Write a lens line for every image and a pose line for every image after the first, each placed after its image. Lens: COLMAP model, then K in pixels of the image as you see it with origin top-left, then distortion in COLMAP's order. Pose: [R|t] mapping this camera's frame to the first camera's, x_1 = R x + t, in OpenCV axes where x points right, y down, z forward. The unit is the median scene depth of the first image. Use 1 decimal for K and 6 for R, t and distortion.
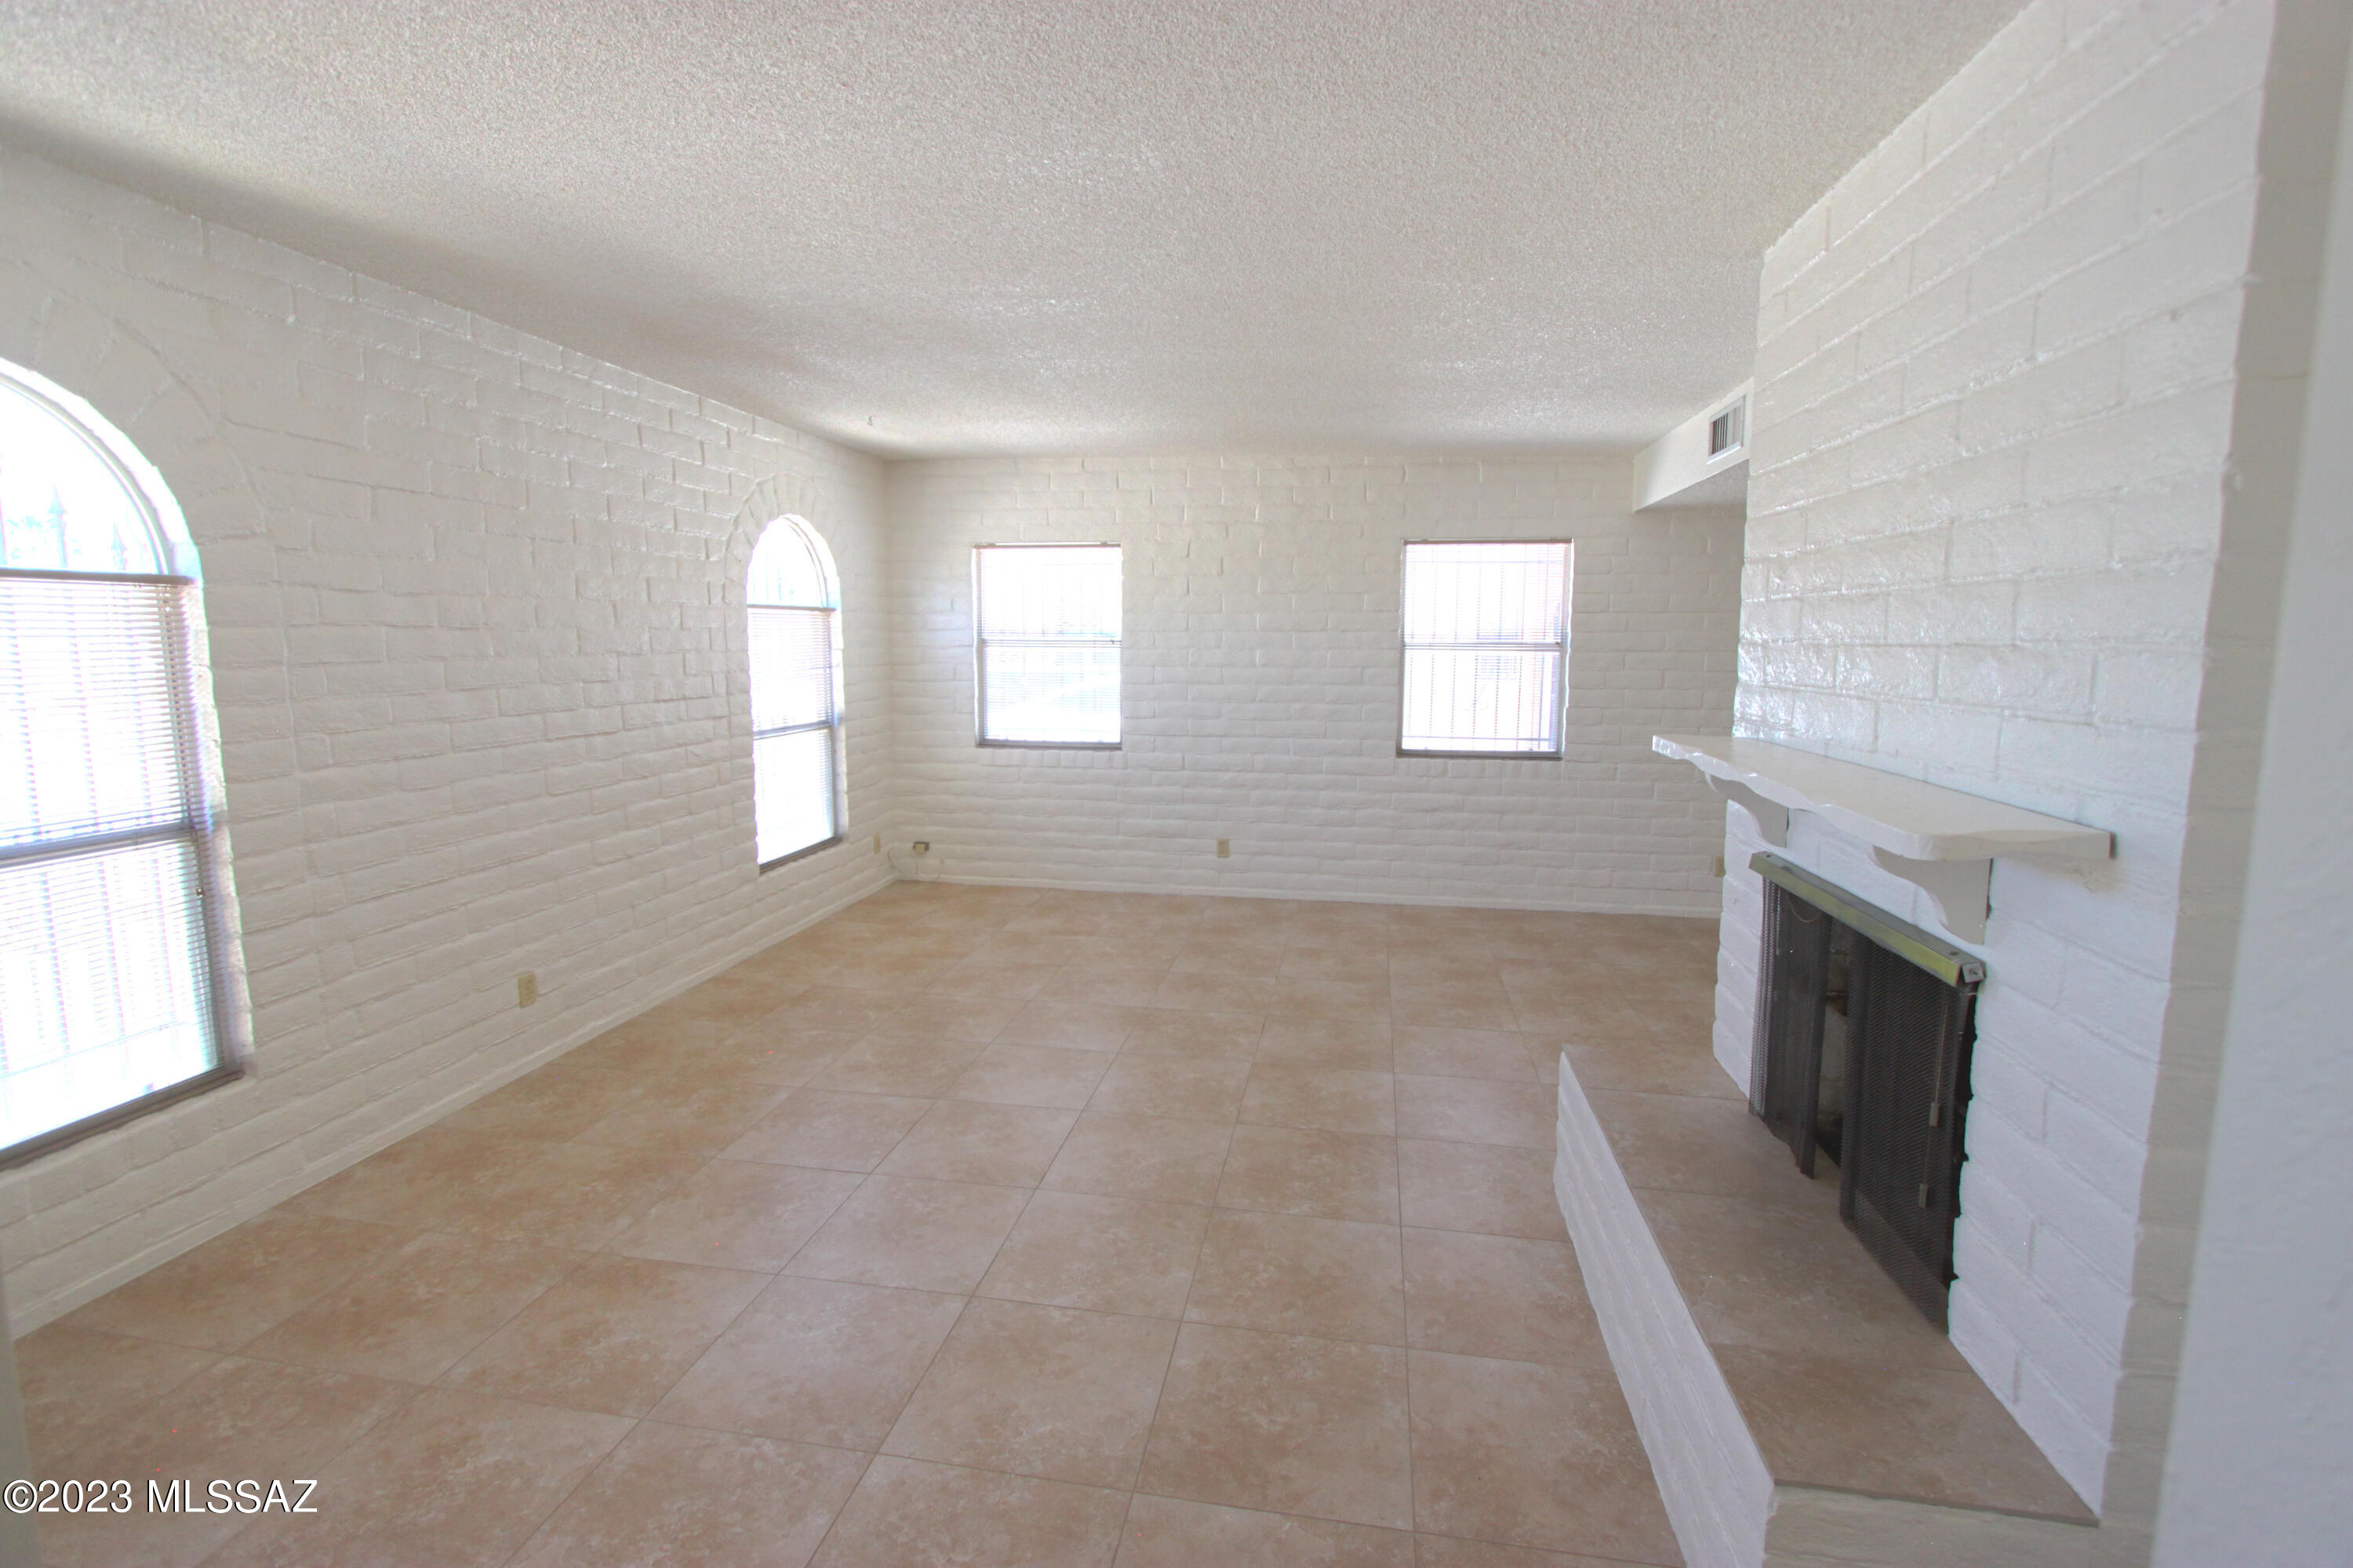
lens RADIAL K [[1072.5, 0, 1172.7], [0, 1072.5, 779.9], [0, 0, 1]] dist [-0.013170, -0.000256]
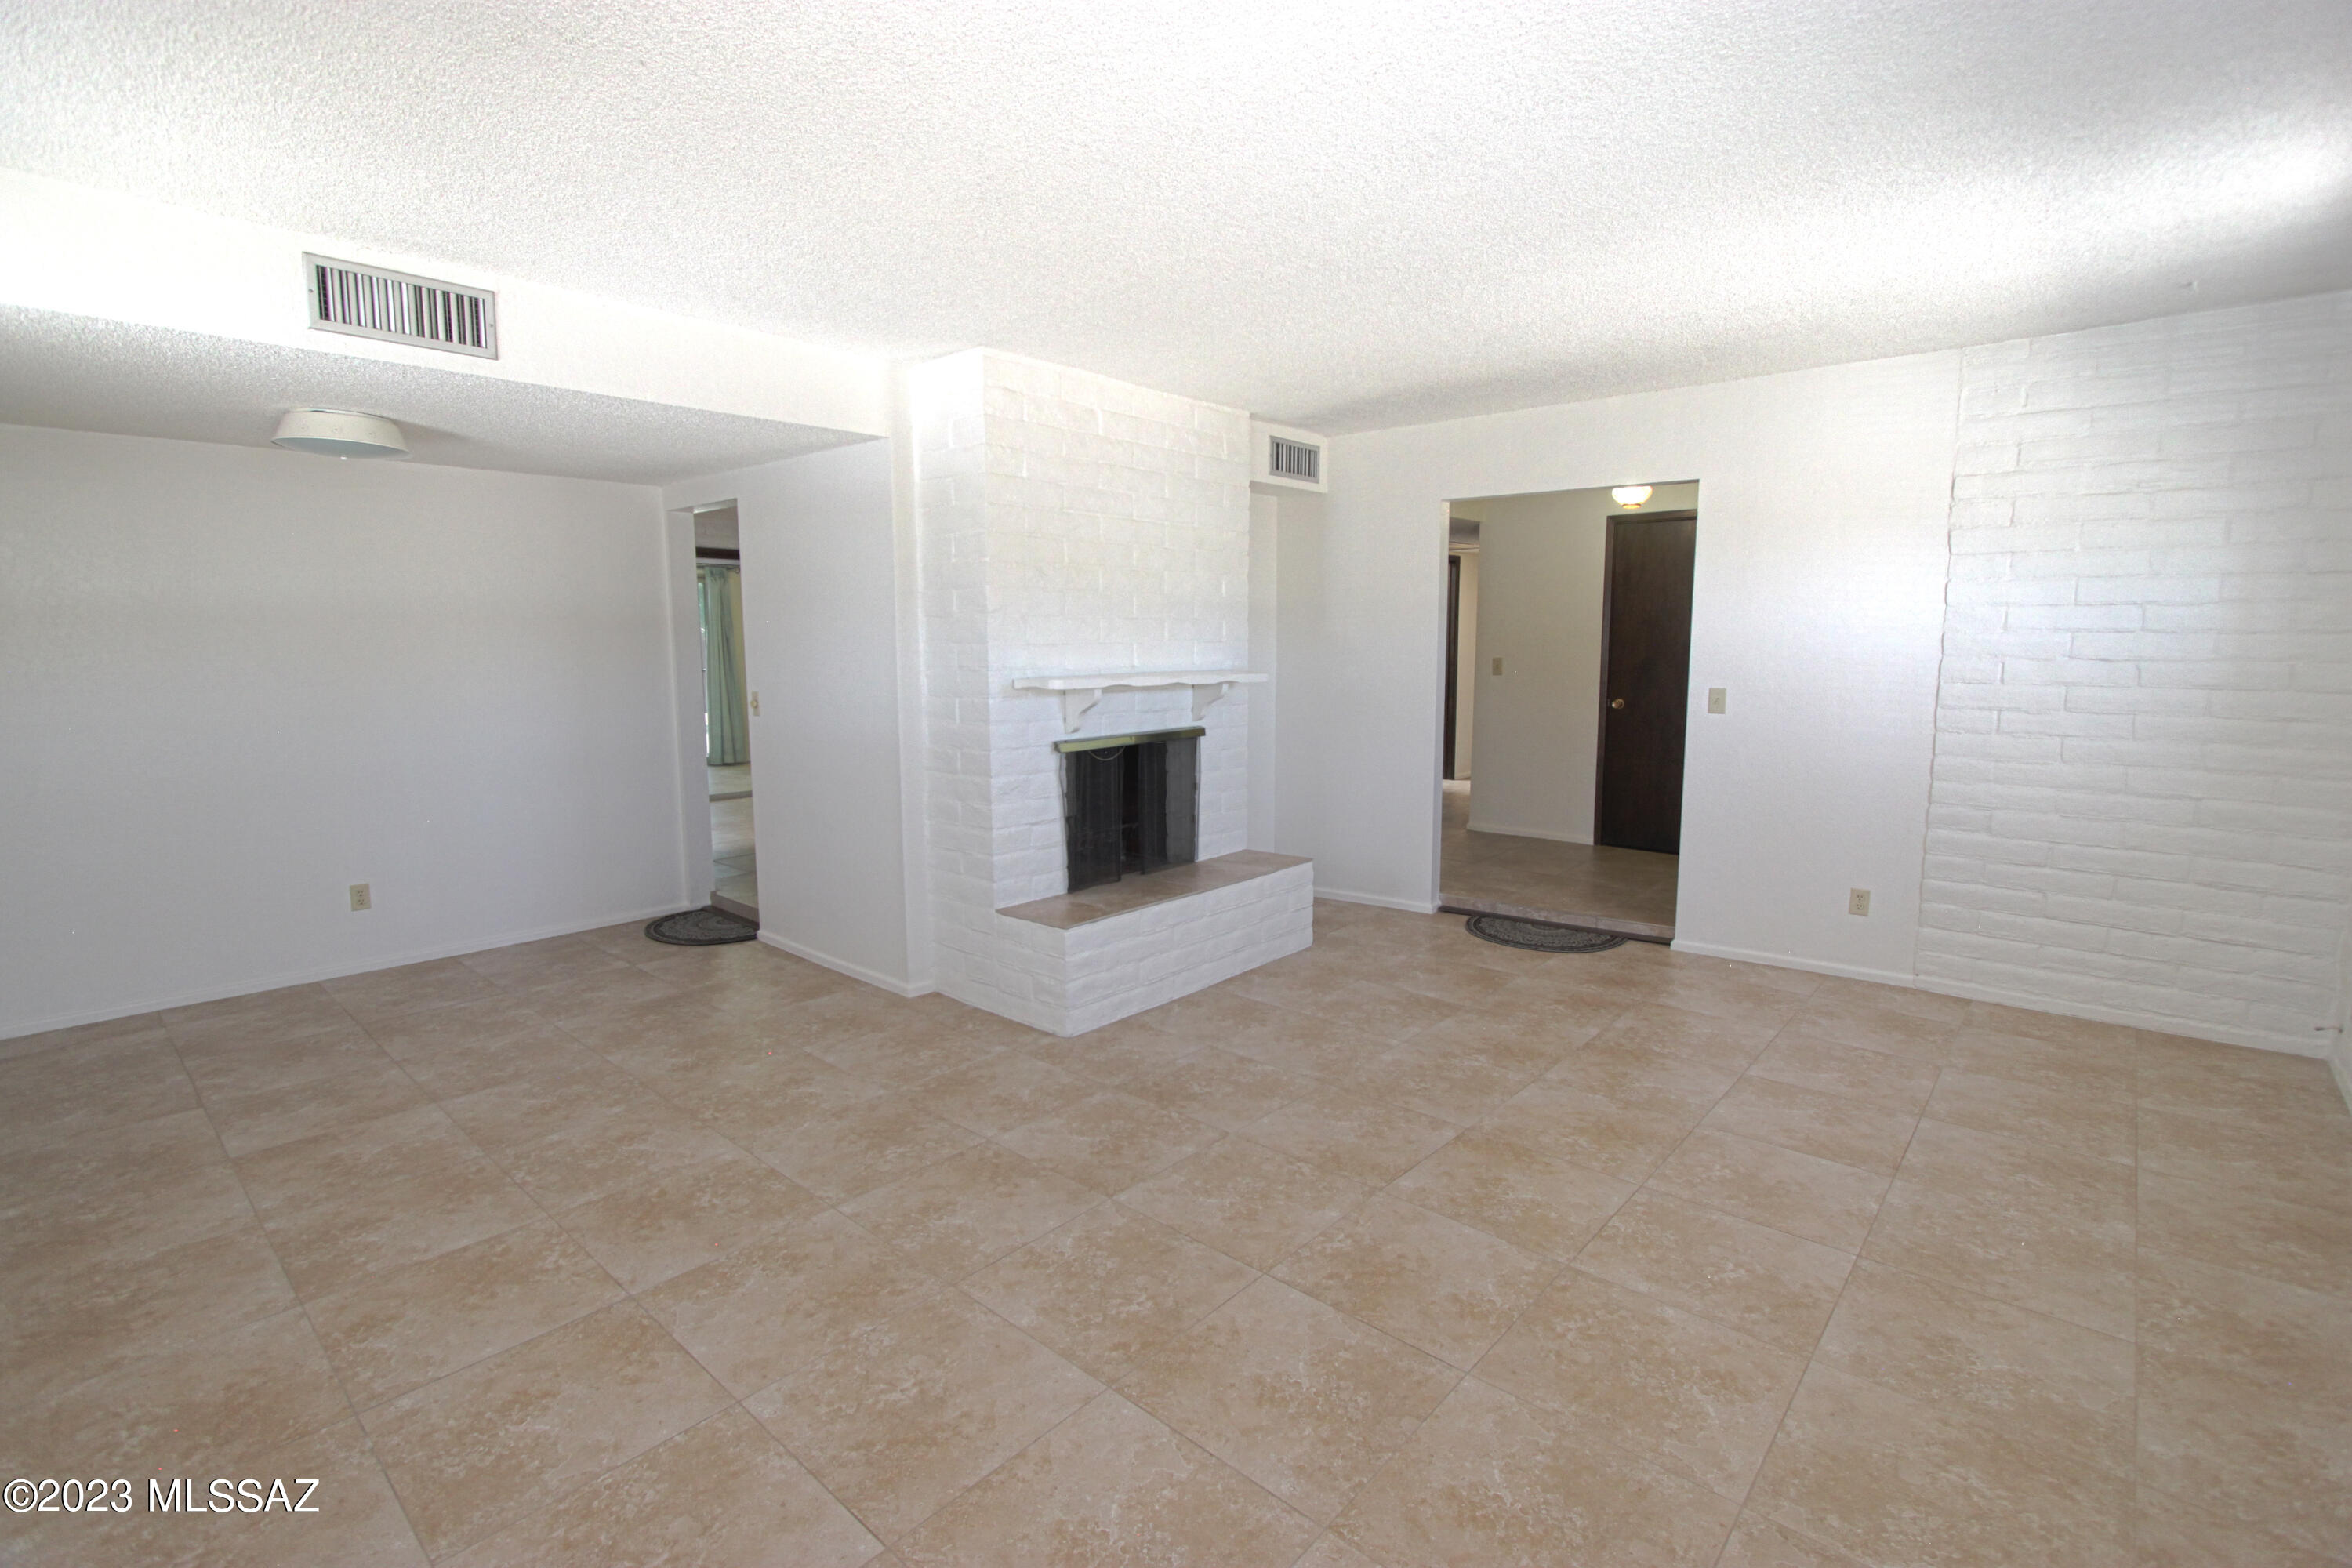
lens RADIAL K [[1072.0, 0, 1172.5], [0, 1072.0, 779.7], [0, 0, 1]] dist [-0.013170, -0.000256]
pose [[-0.852680, -0.068874, 0.517874, -0.411001], [0.068938, 0.967771, 0.242214, -0.234097], [-0.517865, 0.242232, -0.820451, 1.978893]]
